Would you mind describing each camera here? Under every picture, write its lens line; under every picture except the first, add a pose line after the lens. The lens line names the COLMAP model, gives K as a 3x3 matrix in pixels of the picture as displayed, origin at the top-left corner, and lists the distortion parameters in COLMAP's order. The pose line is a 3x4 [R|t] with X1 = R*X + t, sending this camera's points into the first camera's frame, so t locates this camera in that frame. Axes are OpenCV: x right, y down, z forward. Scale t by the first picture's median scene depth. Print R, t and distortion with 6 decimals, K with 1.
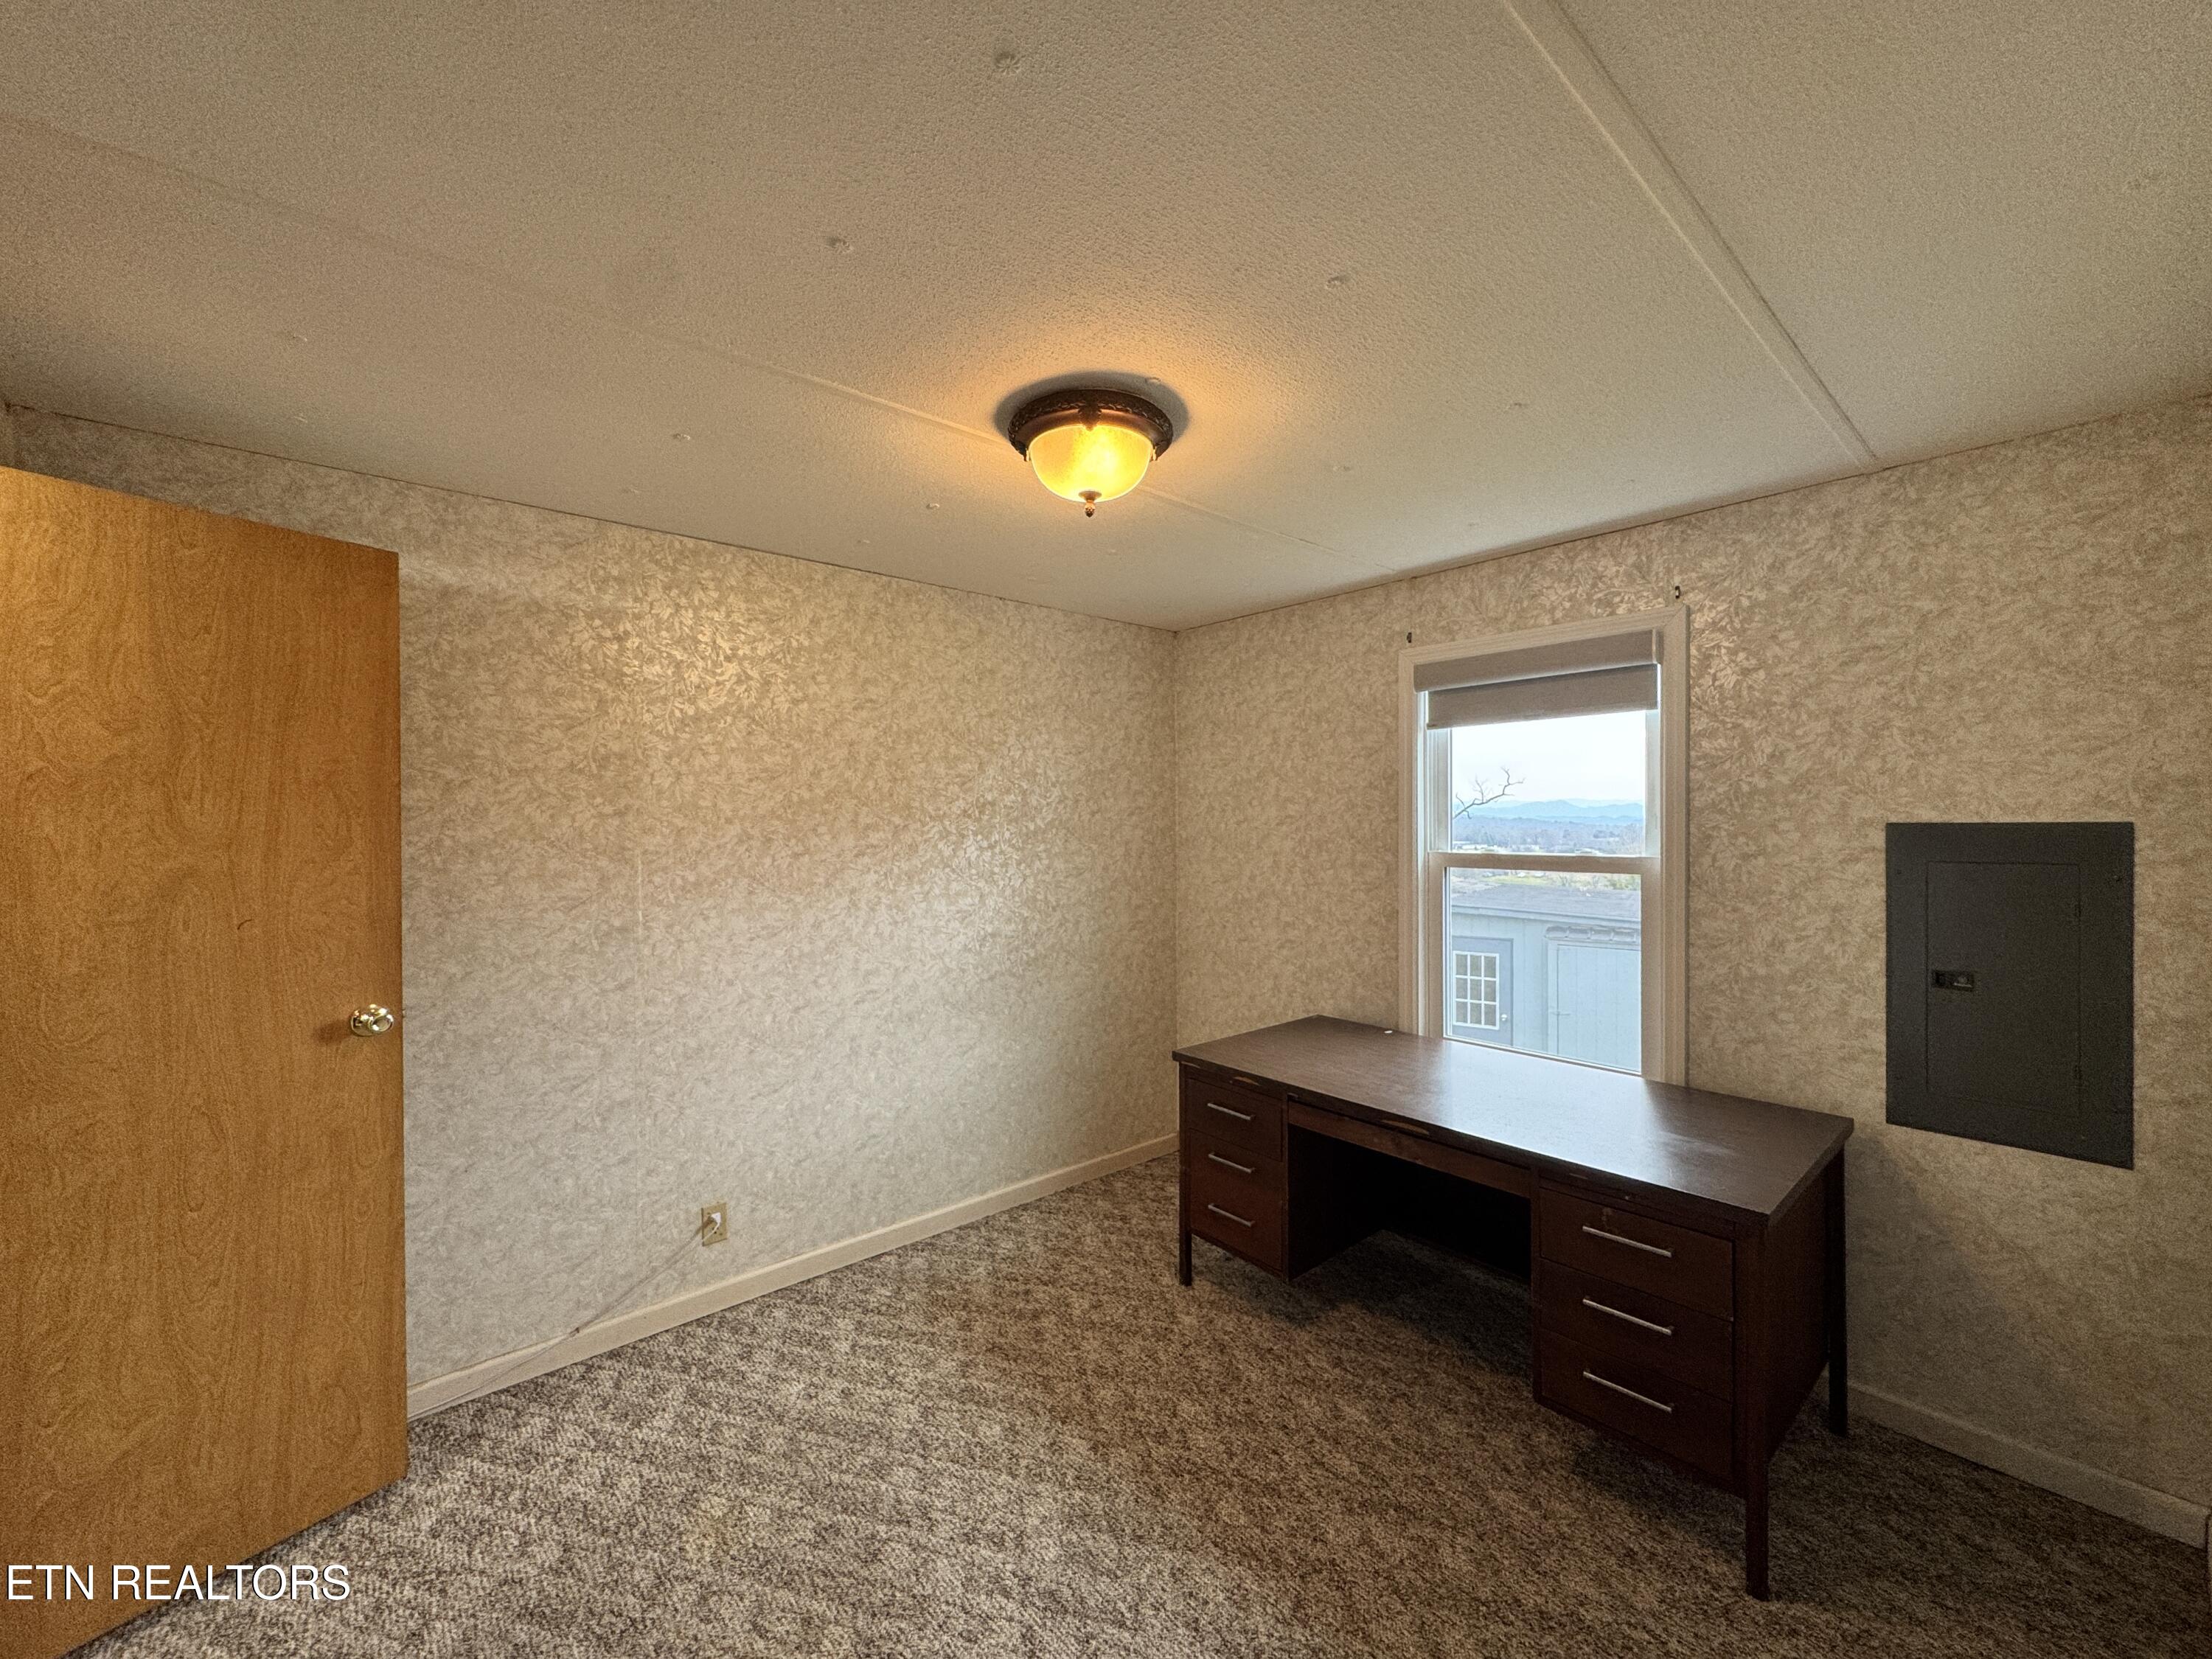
lens RADIAL K [[880.7, 0, 1106.0], [0, 880.7, 829.5], [0, 0, 1]] dist [0.002766, 0.000213]
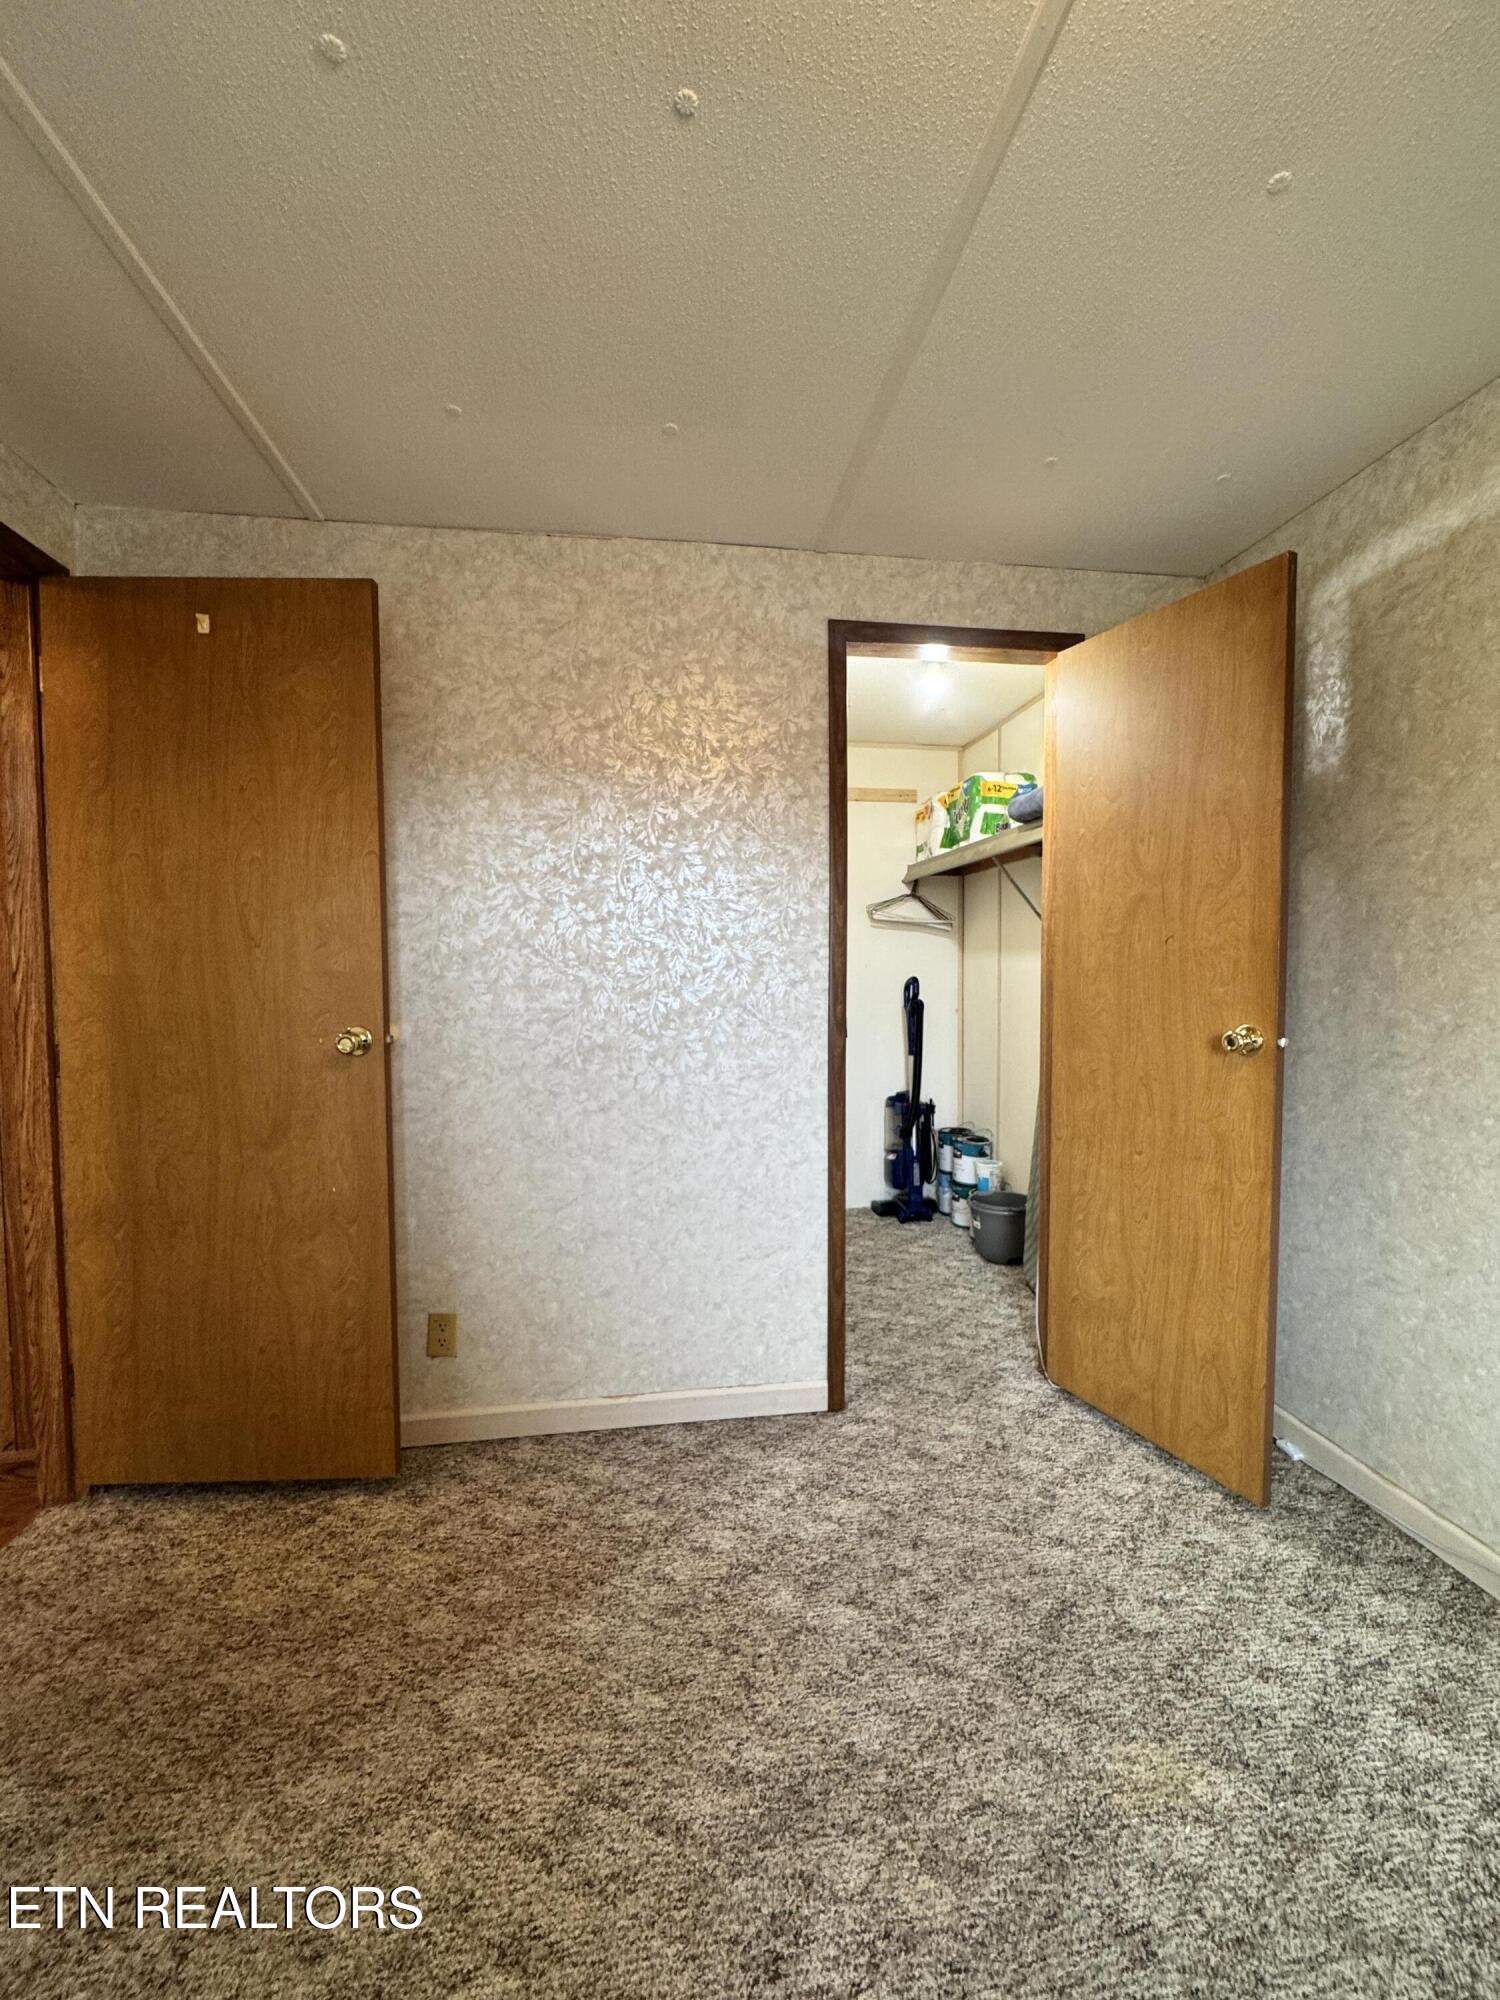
lens RADIAL K [[796.3, 0, 750.0], [0, 796.3, 1000.0], [0, 0, 1]] dist [0.002766, 0.000213]
pose [[-0.534132, 0.043370, -0.844288, 0.266993], [0.003040, 0.998775, 0.049382, 0.133412], [0.845396, 0.023809, -0.533610, 1.094014]]
